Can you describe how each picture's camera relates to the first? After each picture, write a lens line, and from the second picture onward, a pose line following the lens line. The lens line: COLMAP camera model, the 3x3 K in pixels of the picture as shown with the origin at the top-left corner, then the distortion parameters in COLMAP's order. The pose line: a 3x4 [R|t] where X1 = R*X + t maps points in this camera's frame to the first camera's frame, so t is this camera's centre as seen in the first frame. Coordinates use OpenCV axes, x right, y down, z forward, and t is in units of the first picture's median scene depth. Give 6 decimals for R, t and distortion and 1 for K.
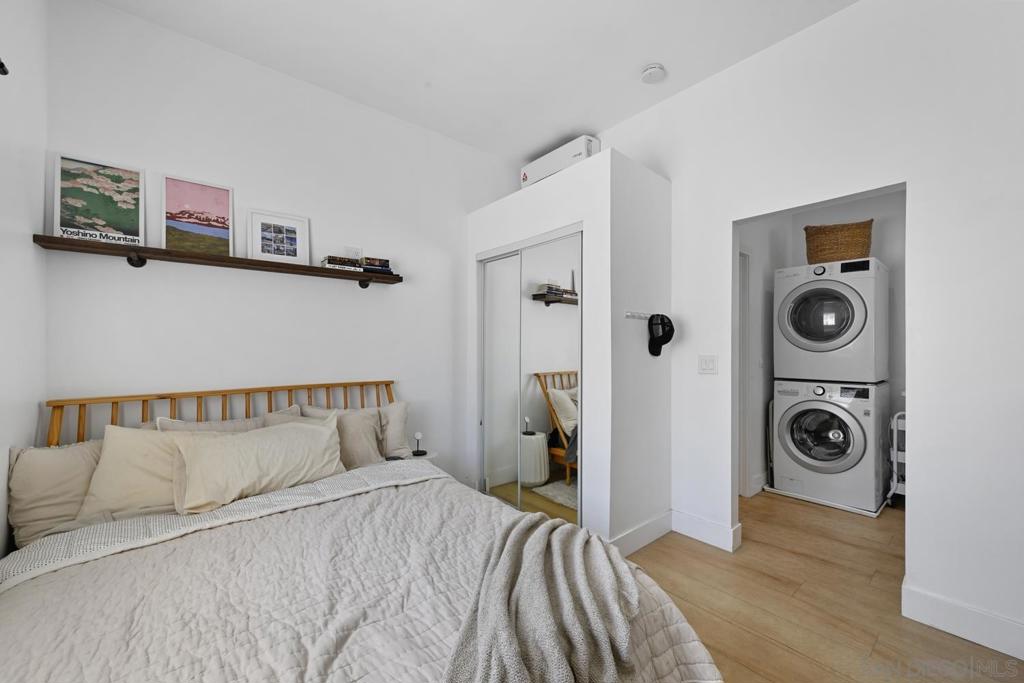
lens RADIAL K [[400.4, 0, 515.2], [0, 400.4, 346.3], [0, 0, 1]] dist [0.001507, 0.000076]
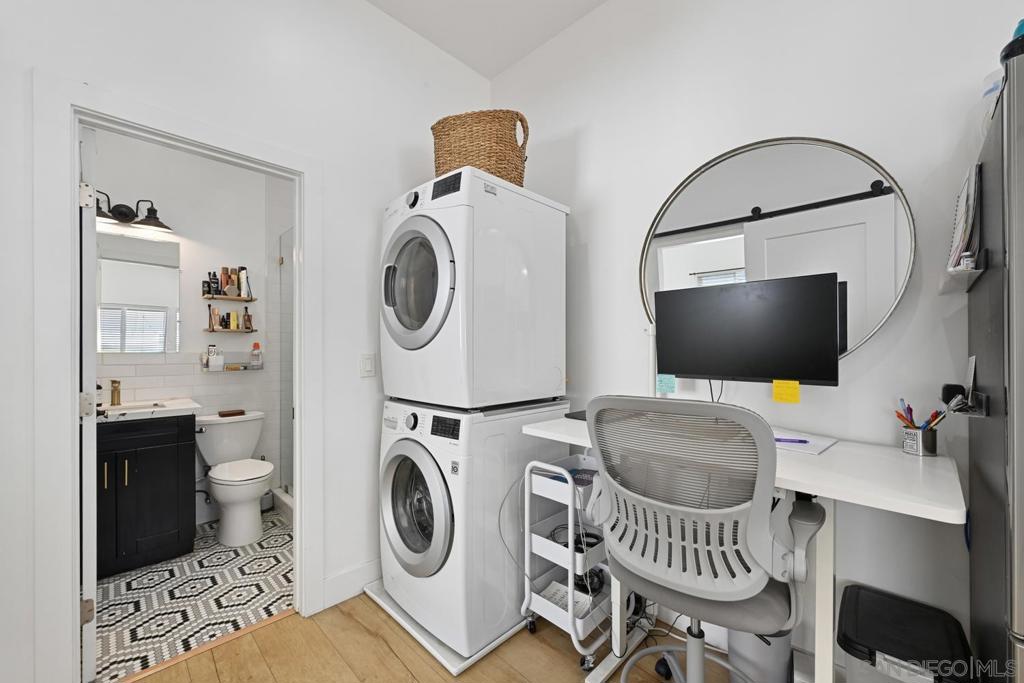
lens RADIAL K [[400.4, 0, 515.2], [0, 400.4, 346.3], [0, 0, 1]] dist [0.001507, 0.000076]
pose [[0.994496, -0.000814, 0.104776, 0.872048], [0.000394, 0.999992, 0.004024, 0.007694], [-0.104778, -0.003960, 0.994488, 0.462526]]
